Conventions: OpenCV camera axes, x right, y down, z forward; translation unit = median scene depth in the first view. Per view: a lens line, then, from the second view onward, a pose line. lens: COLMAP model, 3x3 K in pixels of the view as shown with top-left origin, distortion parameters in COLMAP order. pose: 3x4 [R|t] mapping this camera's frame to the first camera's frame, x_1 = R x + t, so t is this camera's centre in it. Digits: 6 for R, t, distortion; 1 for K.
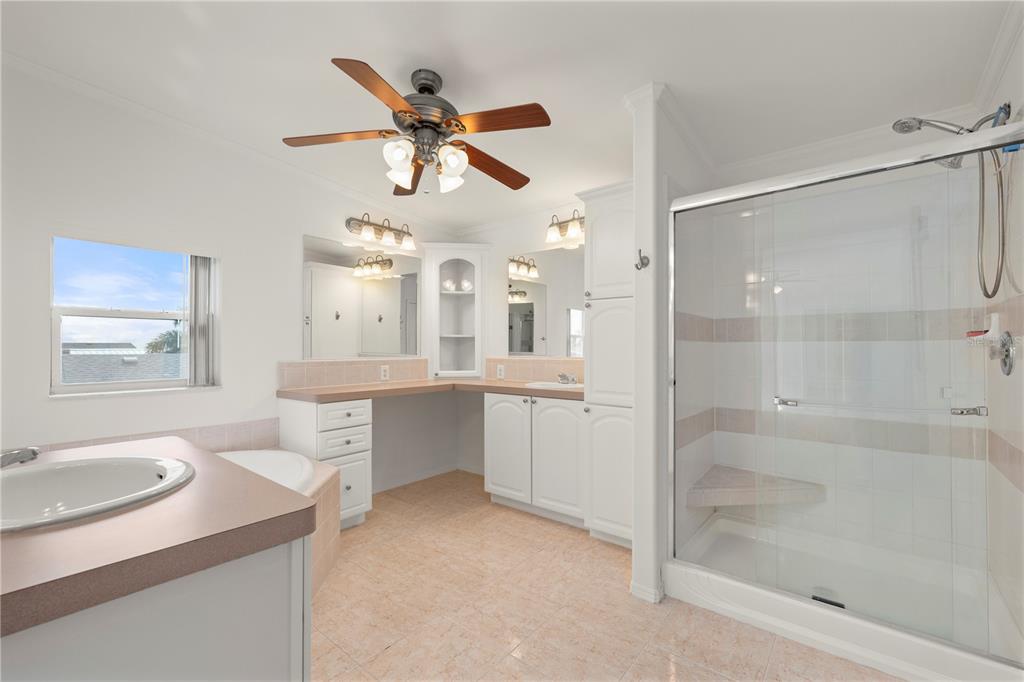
lens RADIAL K [[433.4, 0, 512.5], [0, 433.4, 343.1], [0, 0, 1]] dist [-0.000933, -0.000141]
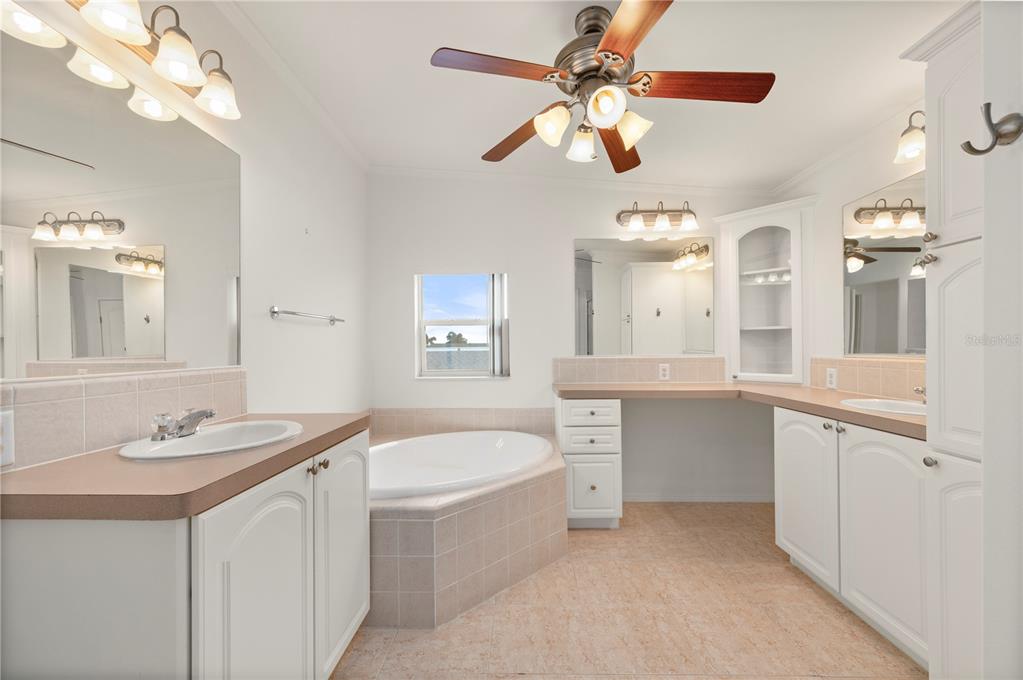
lens RADIAL K [[406.6, 0, 513.3], [0, 406.6, 345.3], [0, 0, 1]] dist [-0.001240, -0.000280]
pose [[0.609521, -0.006492, -0.792744, 0.222019], [0.017115, 0.999841, 0.004972, 0.003683], [0.792585, -0.016599, 0.609535, 0.274892]]
